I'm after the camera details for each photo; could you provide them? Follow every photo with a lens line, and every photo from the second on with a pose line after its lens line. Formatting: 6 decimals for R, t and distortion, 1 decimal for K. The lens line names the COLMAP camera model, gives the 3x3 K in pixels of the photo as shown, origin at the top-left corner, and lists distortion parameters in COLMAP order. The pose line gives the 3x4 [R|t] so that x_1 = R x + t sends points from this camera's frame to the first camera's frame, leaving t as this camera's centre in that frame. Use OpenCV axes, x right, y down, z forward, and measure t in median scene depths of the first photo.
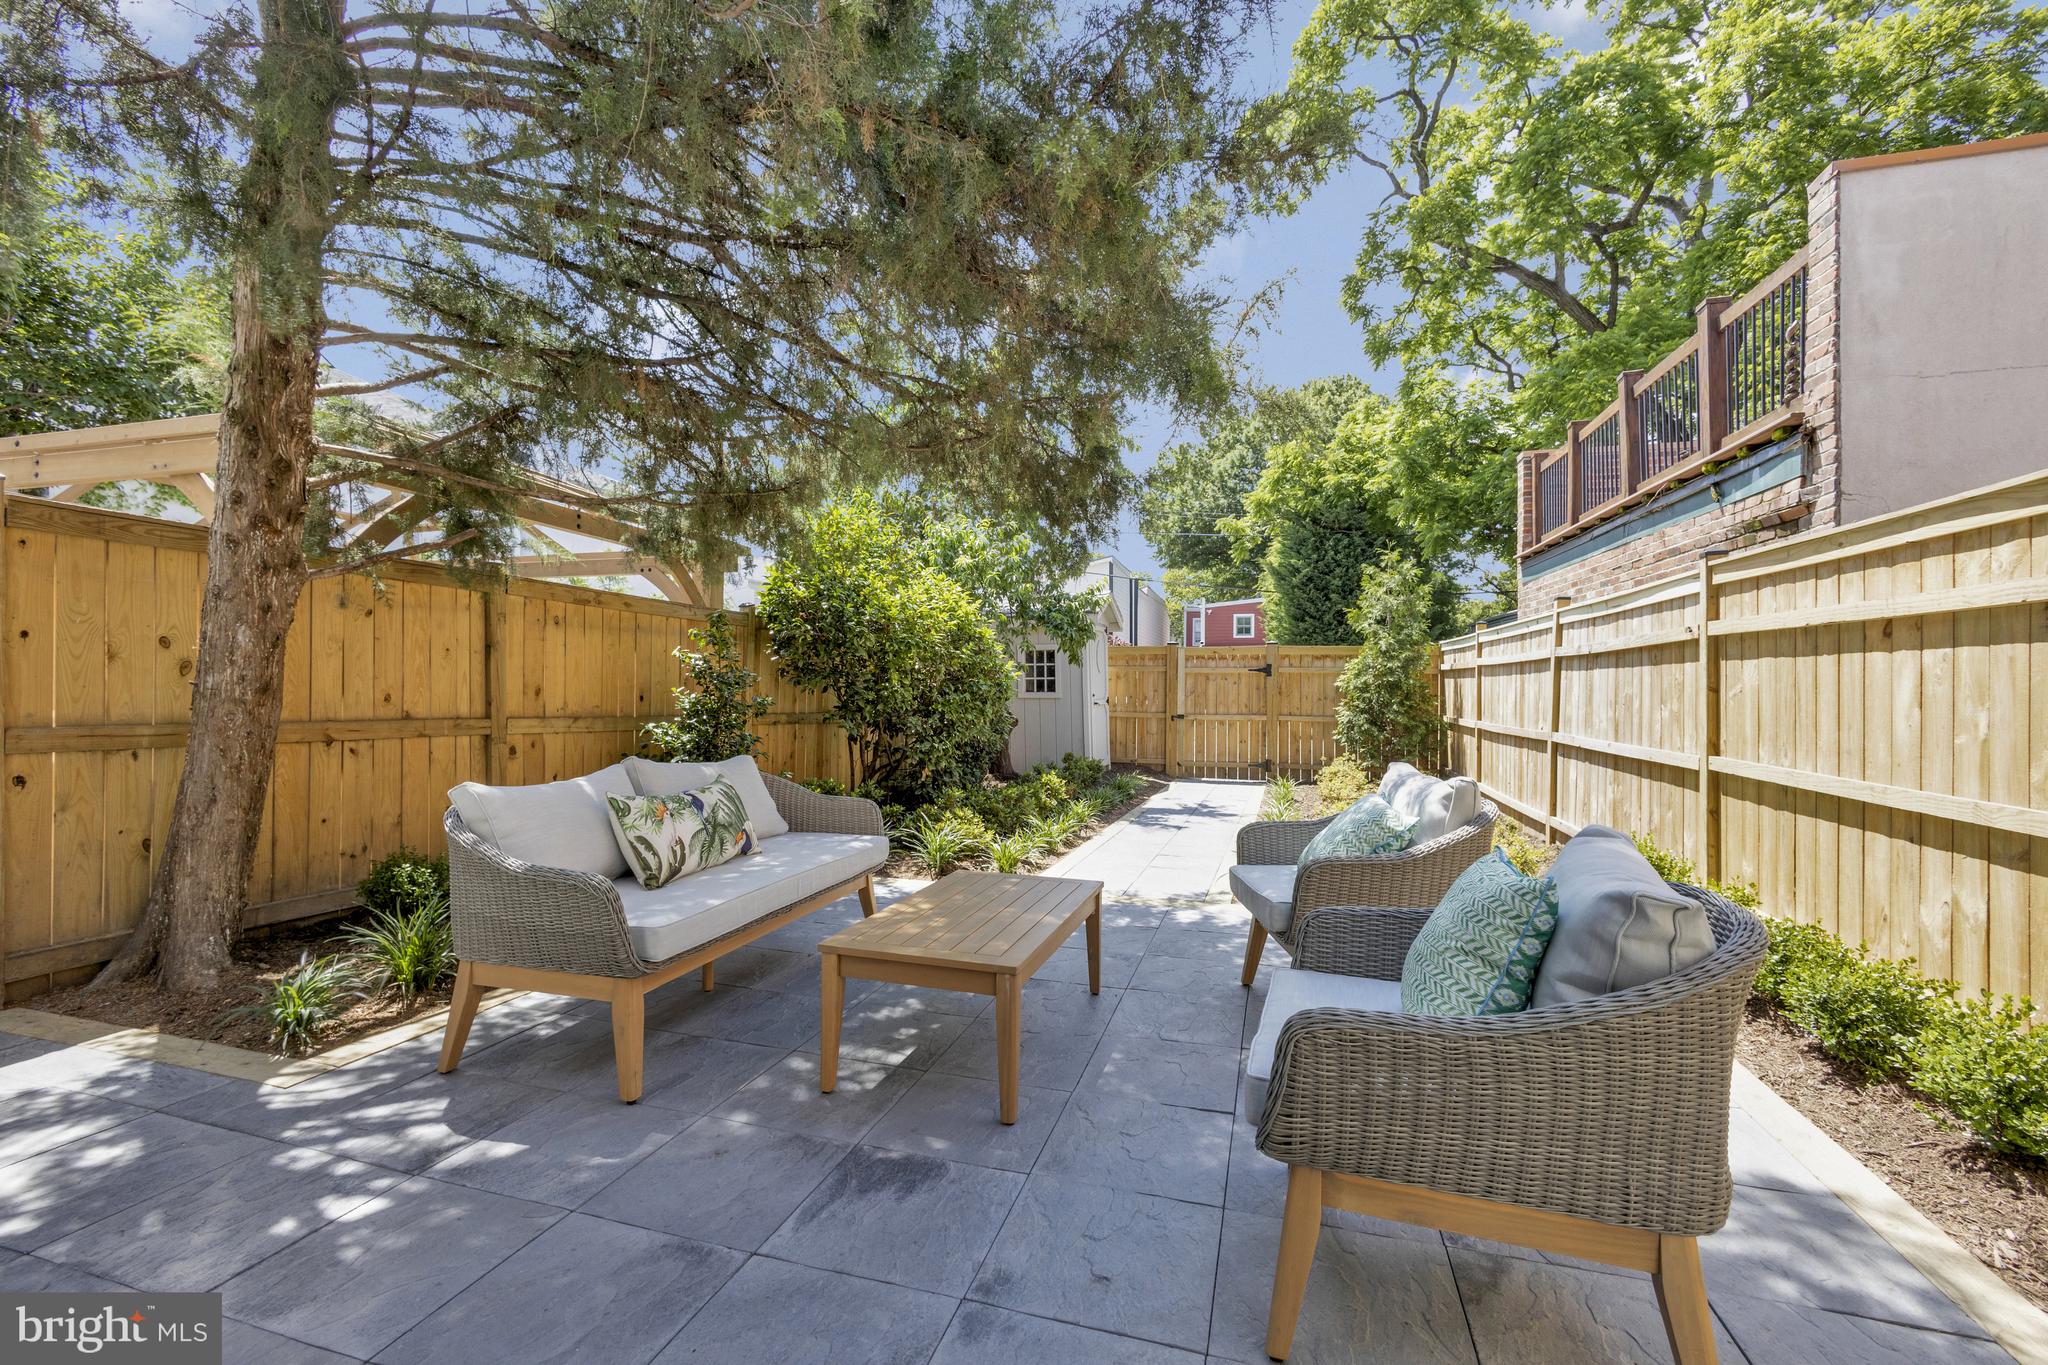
lens RADIAL K [[870.3, 0, 1030.3], [0, 870.3, 672.6], [0, 0, 1]] dist [-0.003931, -0.000234]
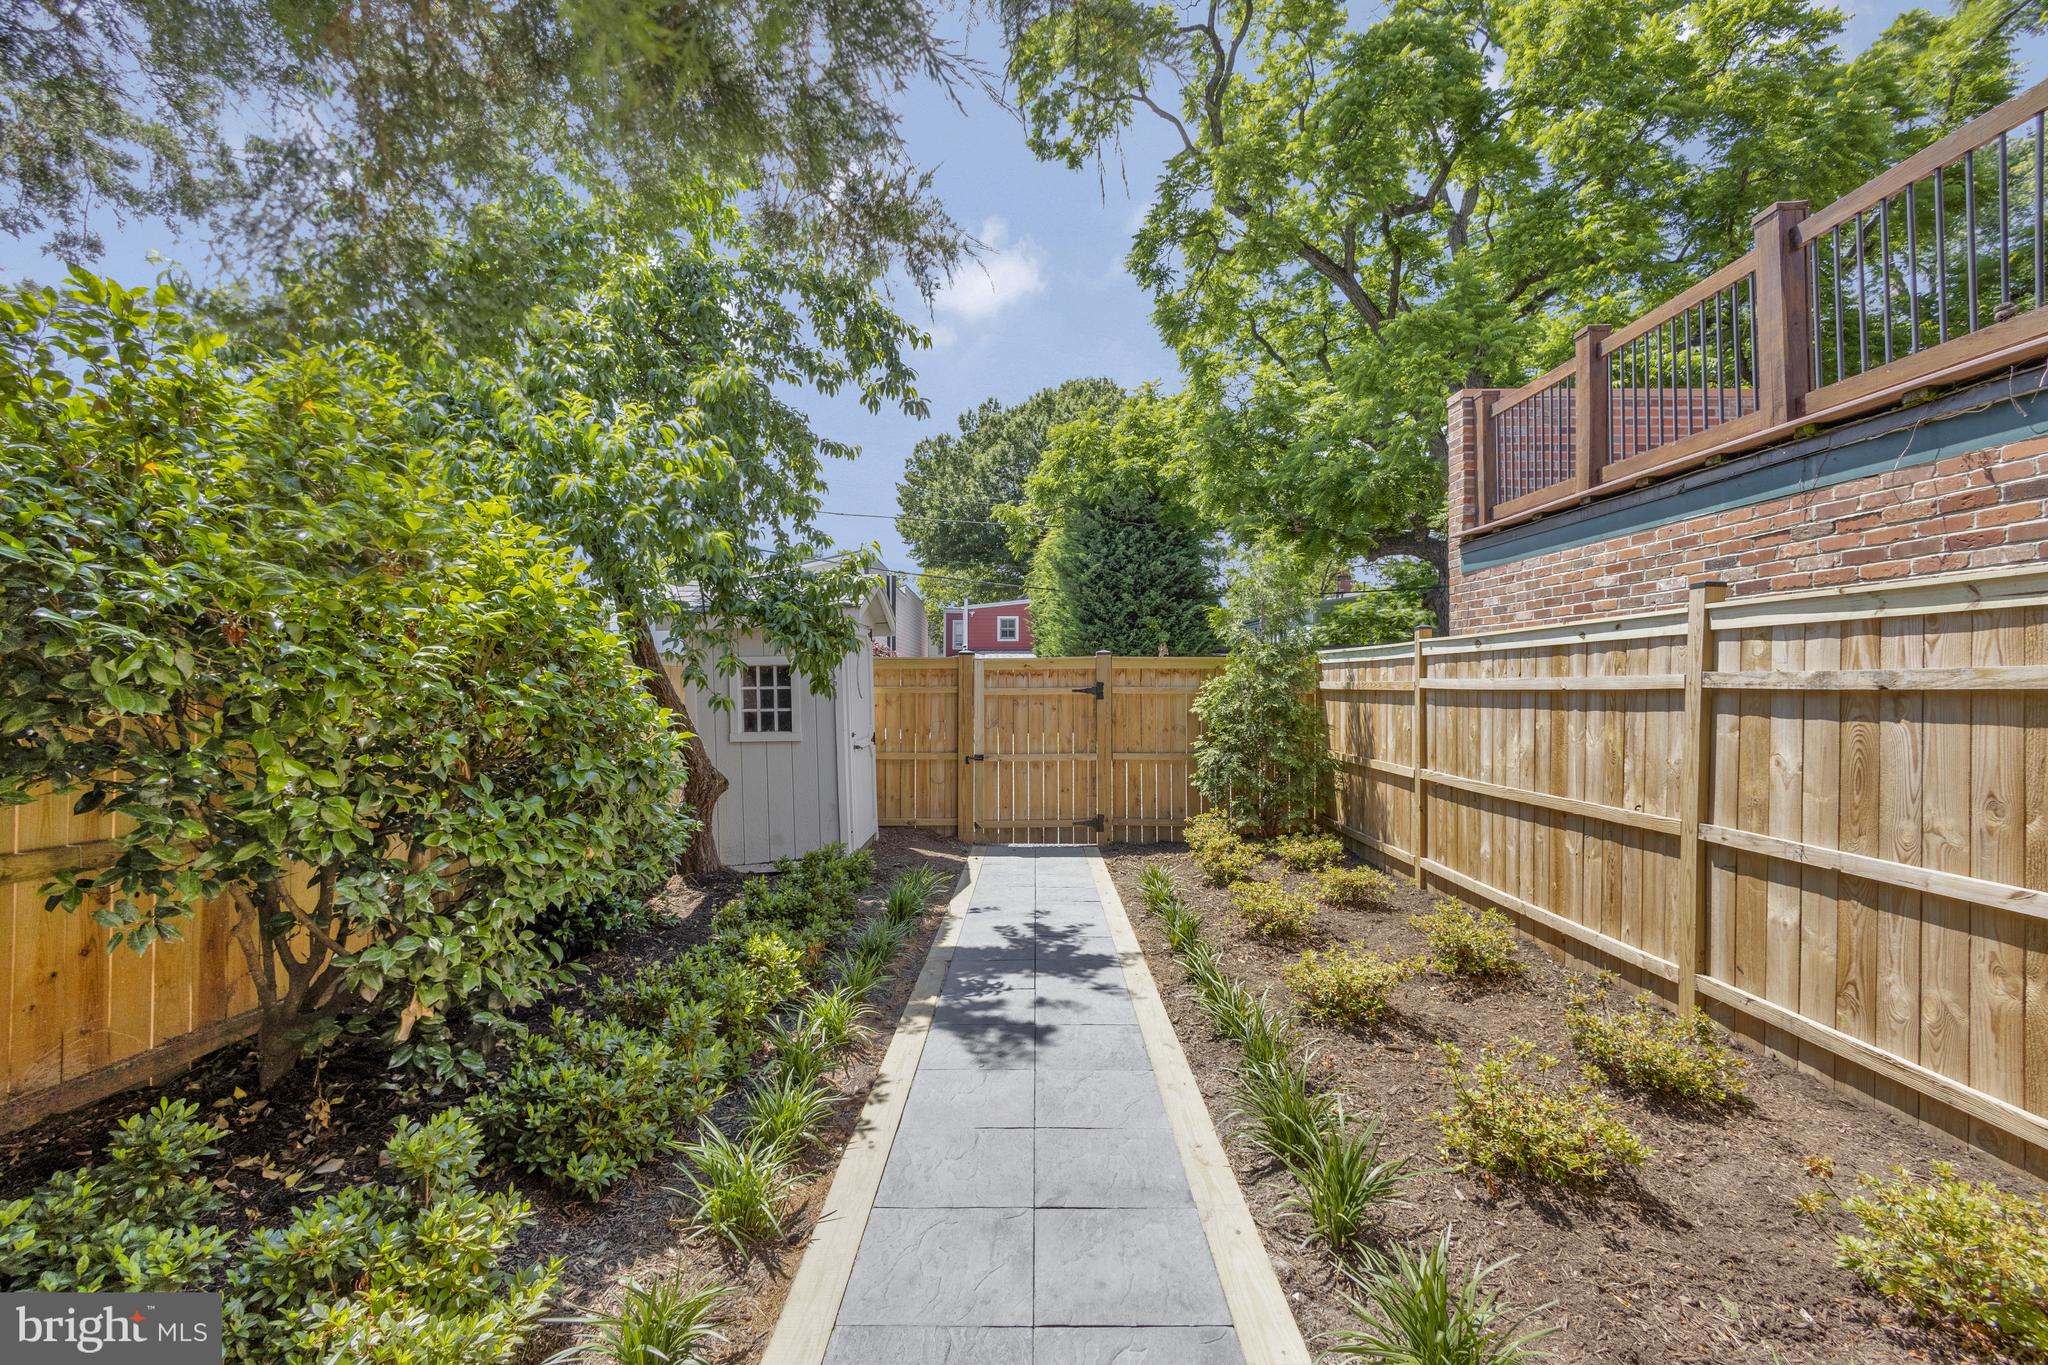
lens RADIAL K [[870.3, 0, 1030.3], [0, 870.3, 672.6], [0, 0, 1]] dist [-0.003931, -0.000234]
pose [[0.960755, -0.006194, 0.277329, 0.020033], [0.006854, 0.999976, -0.001411, -0.018230], [-0.277313, 0.003256, 0.960774, 0.342342]]
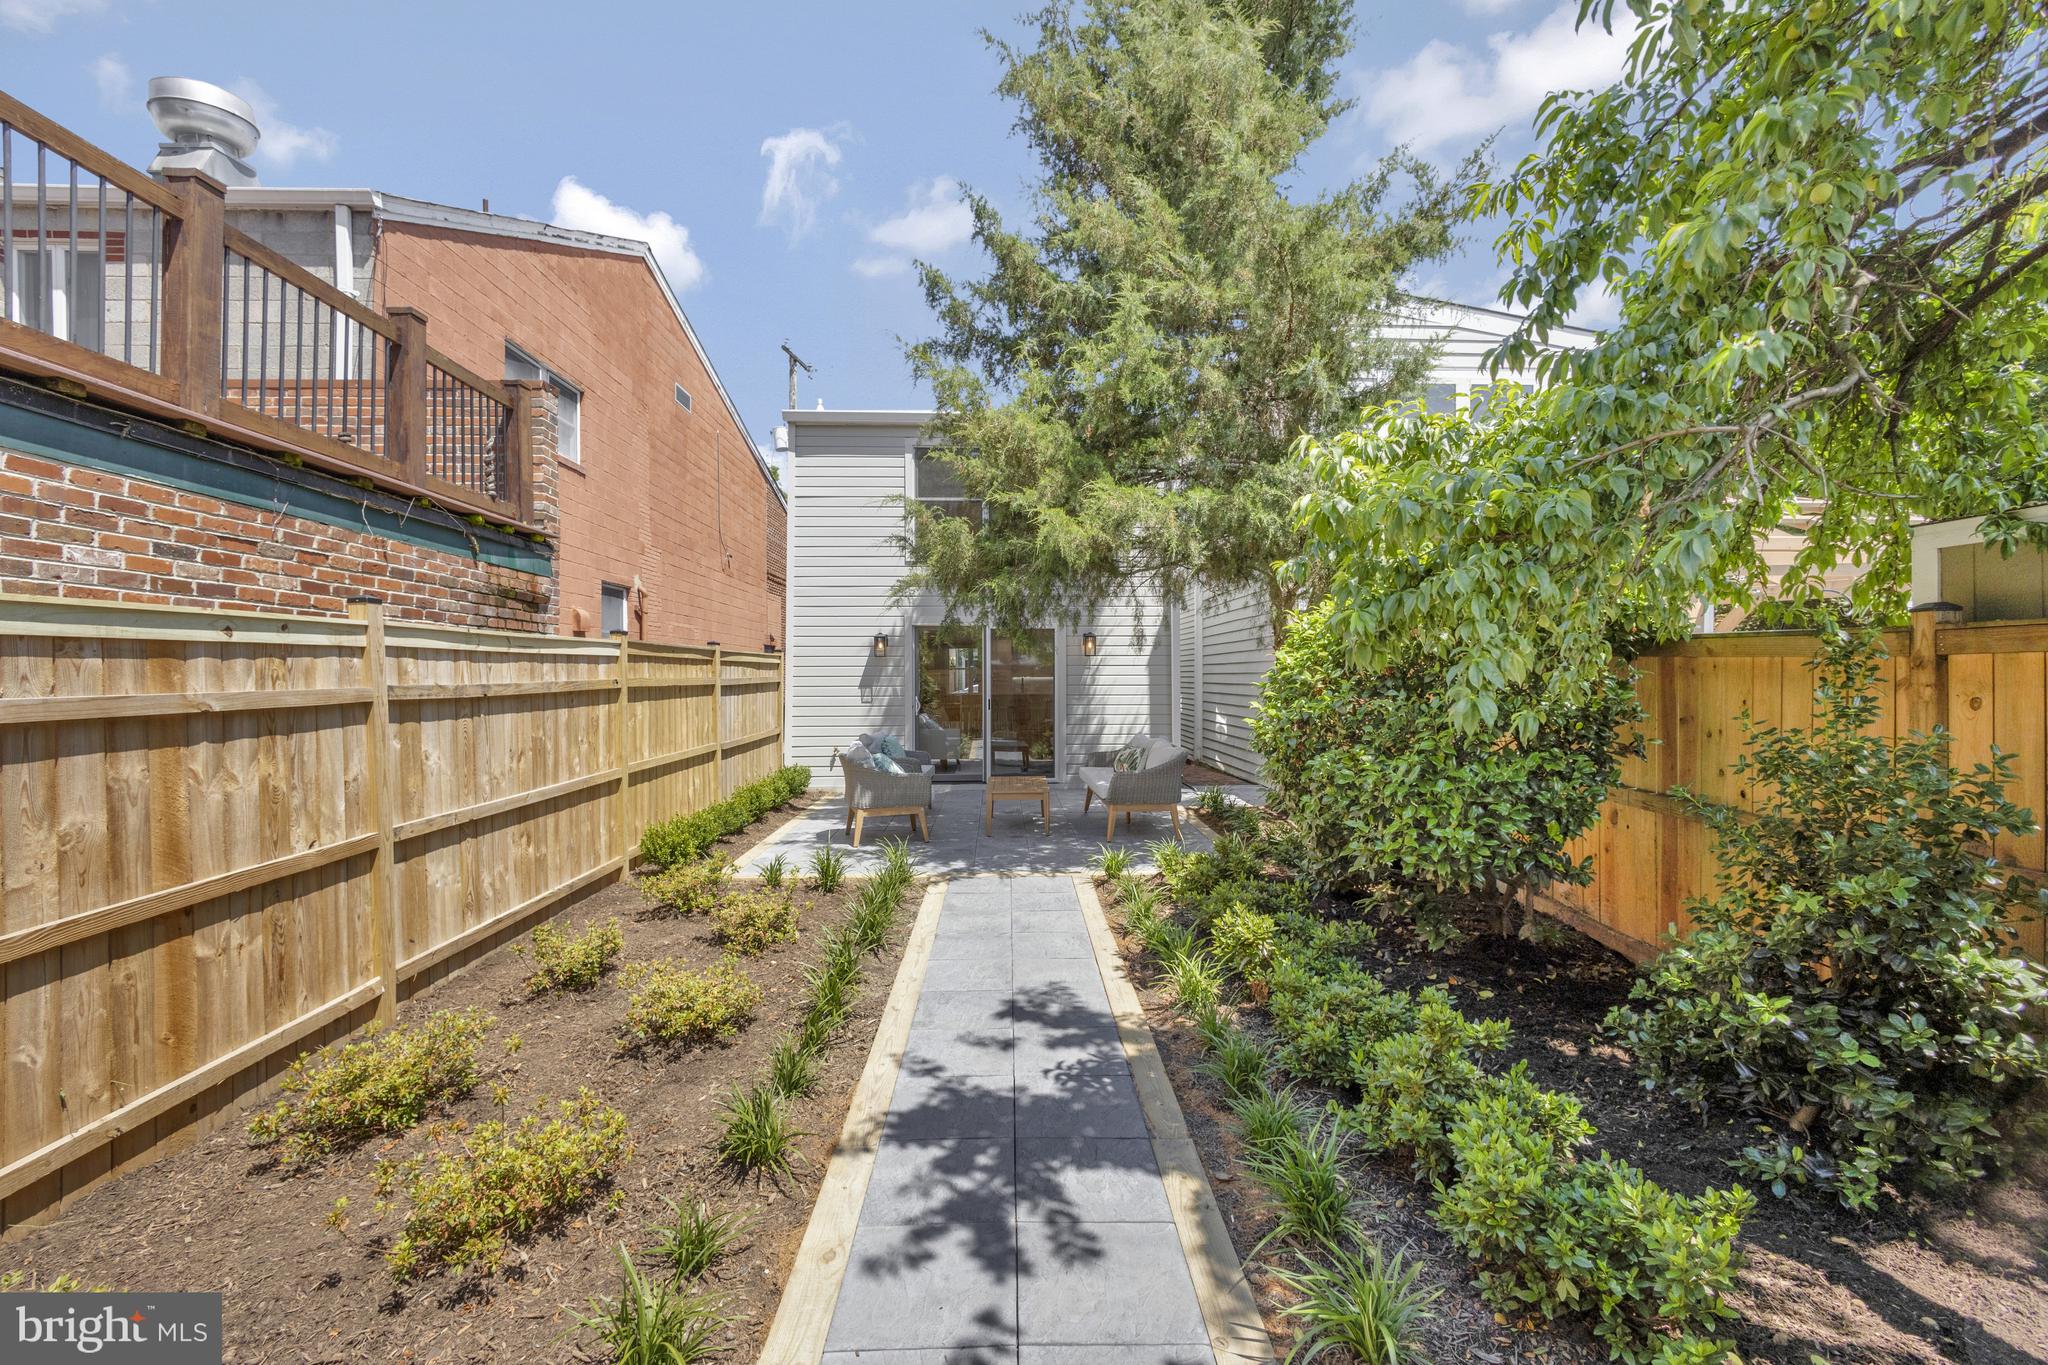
lens RADIAL K [[870.3, 0, 1030.3], [0, 870.3, 672.6], [0, 0, 1]] dist [-0.003931, -0.000234]
pose [[-0.956074, -0.002625, -0.293114, 0.211302], [0.001304, 0.999912, -0.013210, -0.016891], [0.293123, -0.013012, -0.955986, 1.003636]]
